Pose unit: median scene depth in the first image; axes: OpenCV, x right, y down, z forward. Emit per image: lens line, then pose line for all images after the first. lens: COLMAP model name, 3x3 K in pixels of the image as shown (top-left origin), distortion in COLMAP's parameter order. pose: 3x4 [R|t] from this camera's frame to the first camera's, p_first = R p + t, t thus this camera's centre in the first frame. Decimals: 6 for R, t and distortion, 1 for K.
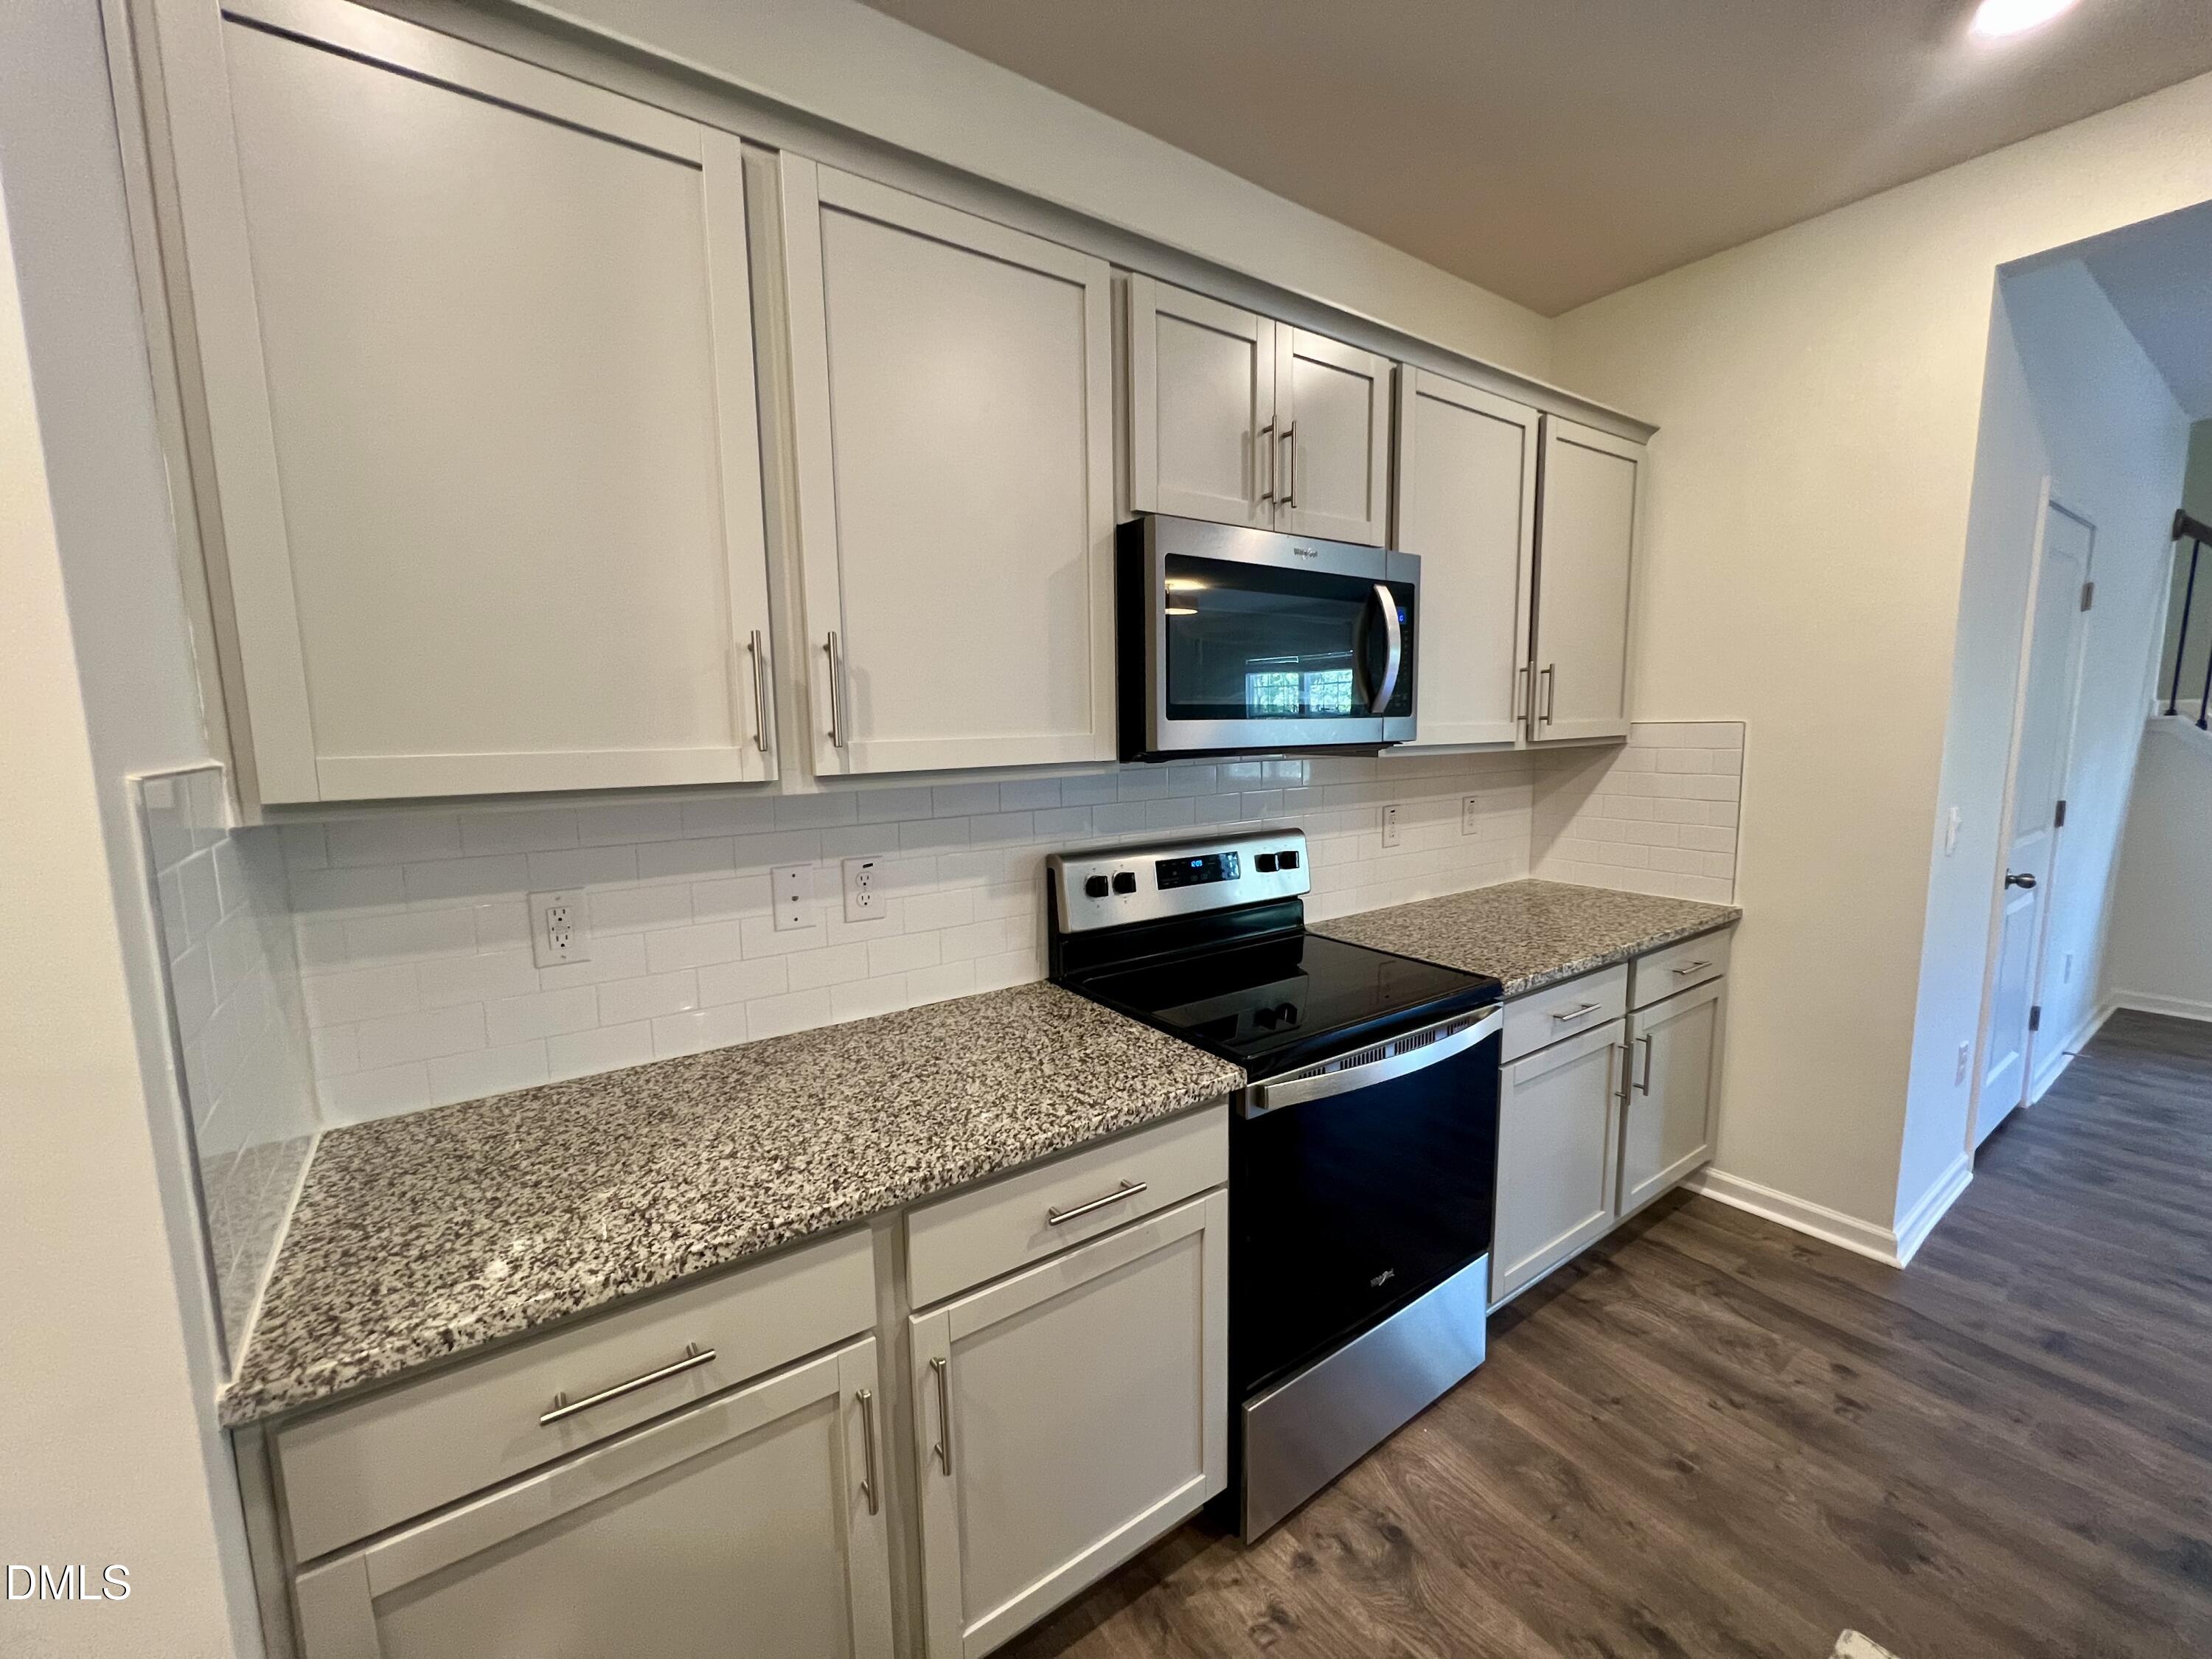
lens RADIAL K [[888.5, 0, 1102.3], [0, 888.5, 832.6], [0, 0, 1]] dist [-0.002906, 0.001313]
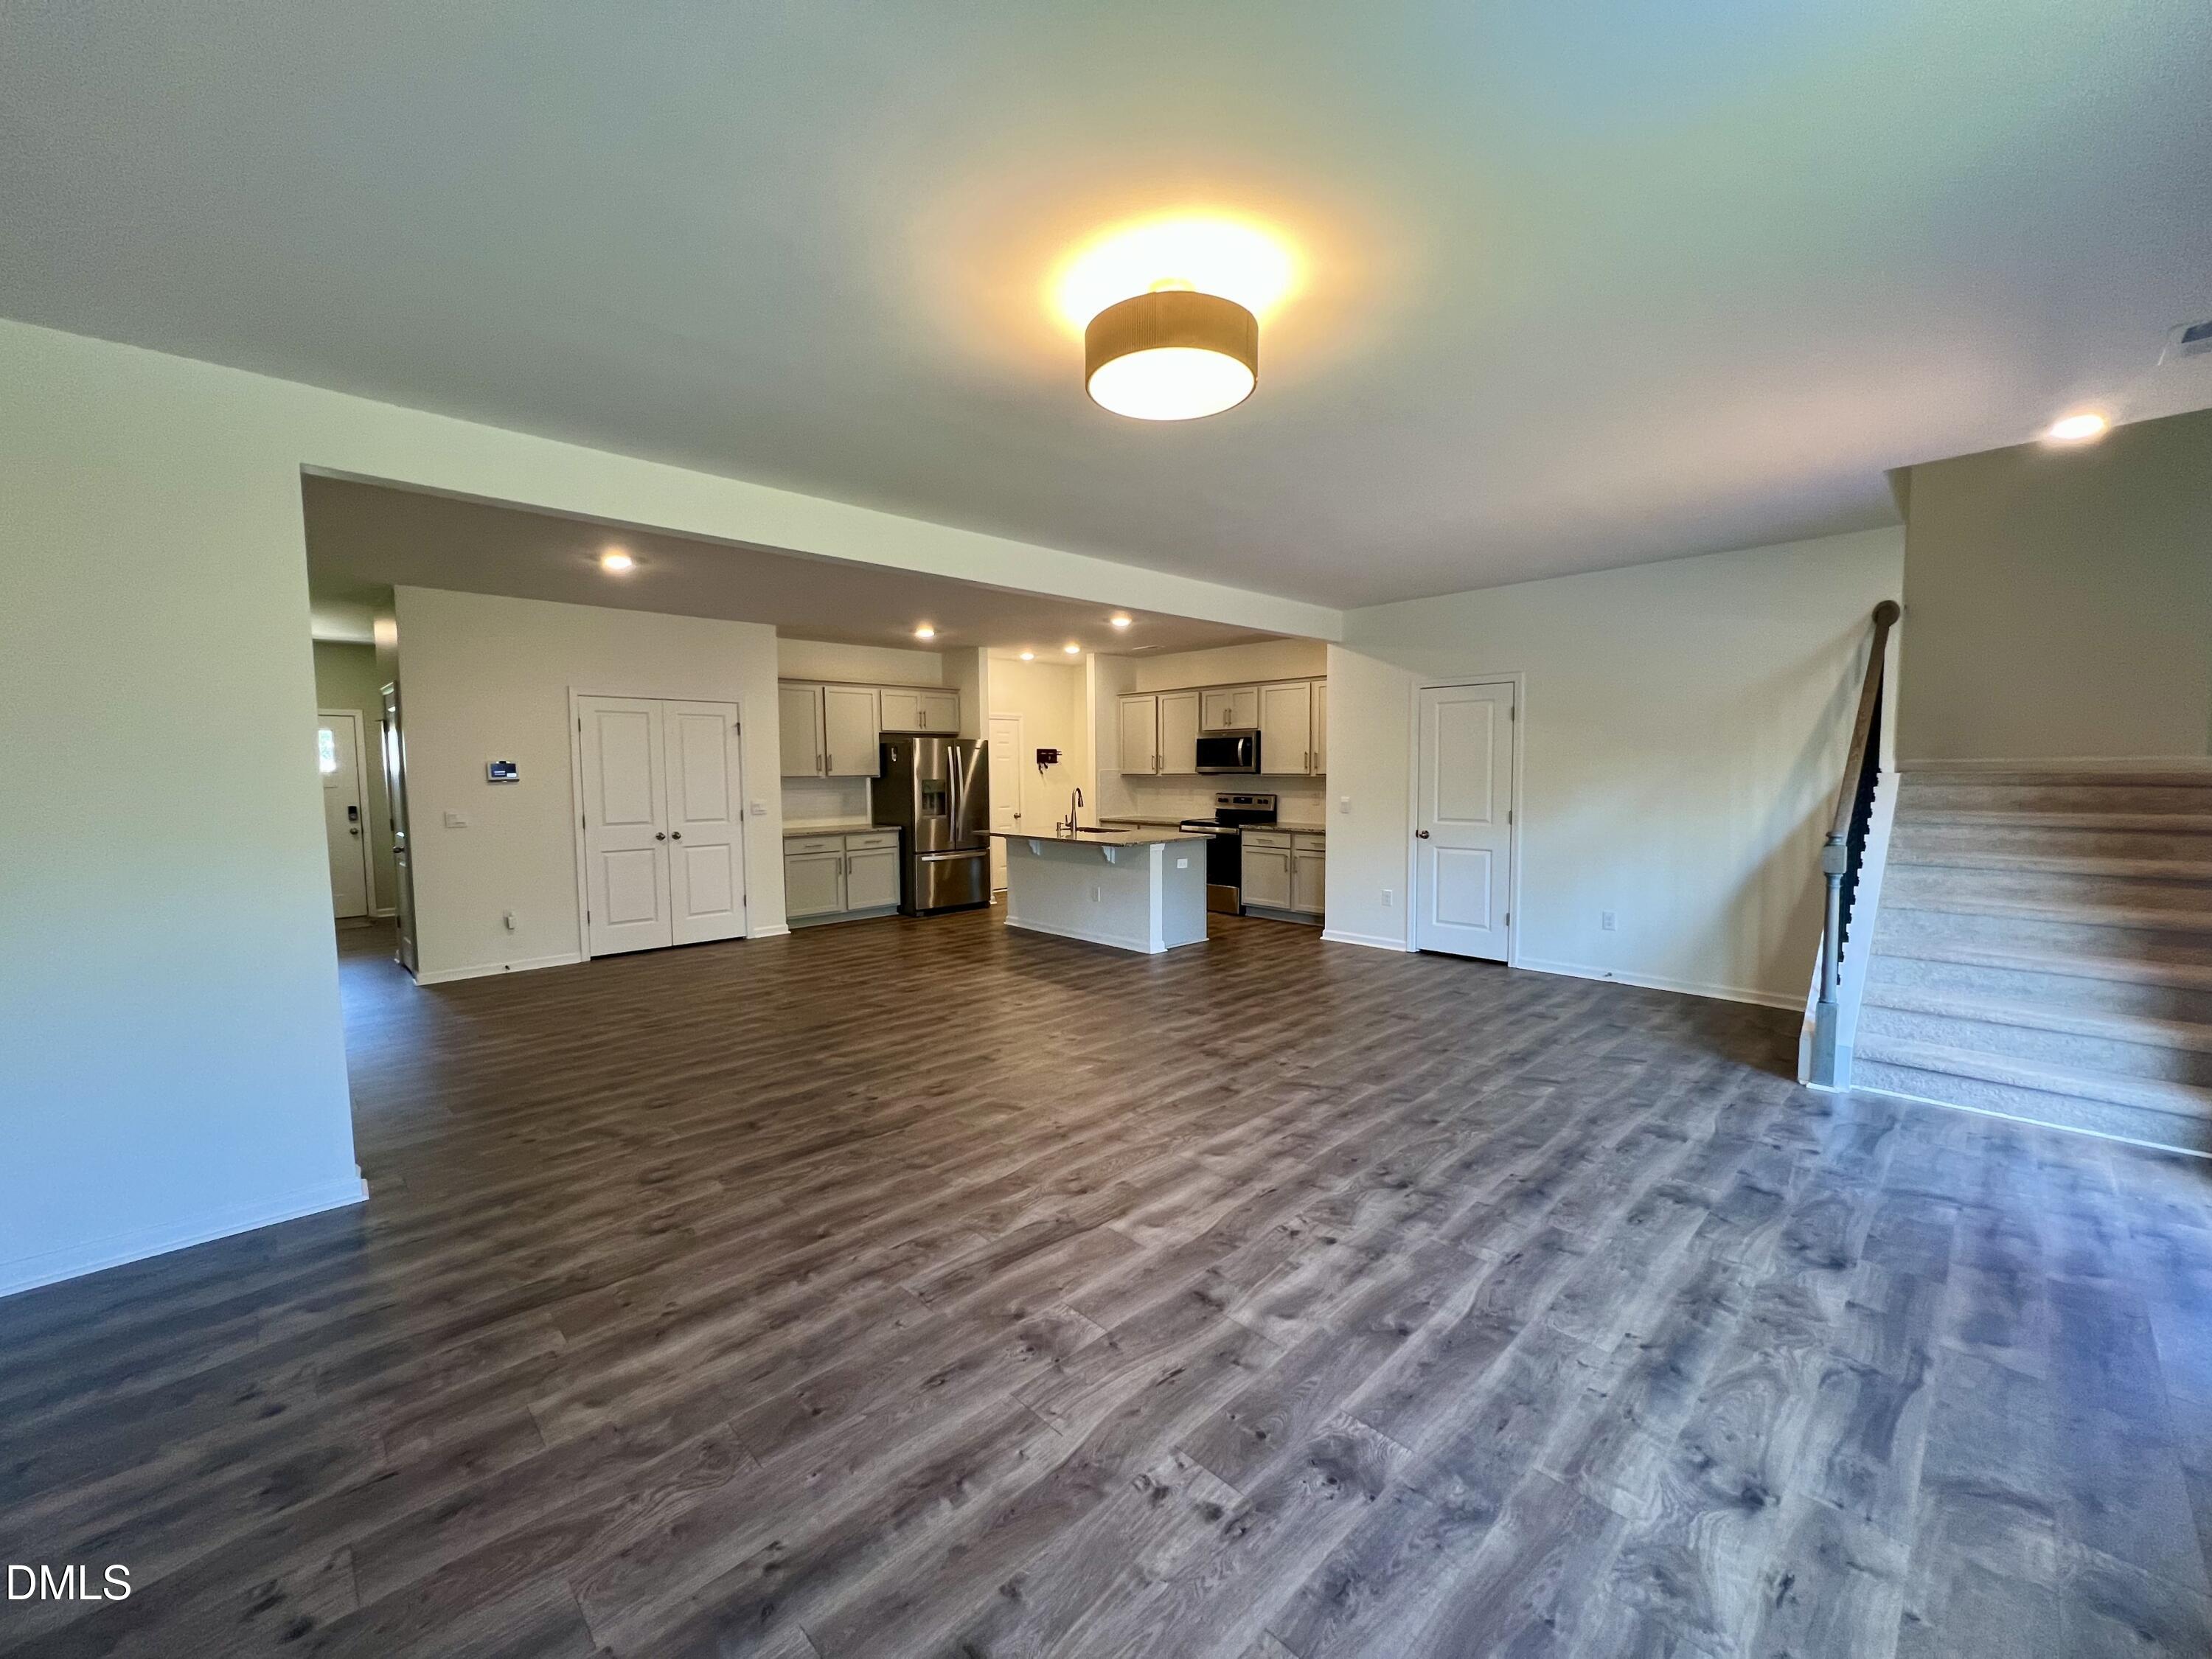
lens RADIAL K [[888.5, 0, 1104.3], [0, 888.5, 834.0], [0, 0, 1]] dist [-0.002906, 0.001313]
pose [[0.150353, 0.089954, -0.984531, 5.450370], [-0.121844, 0.989946, 0.071842, -0.032156], [0.981095, 0.109158, 0.159802, -0.458352]]
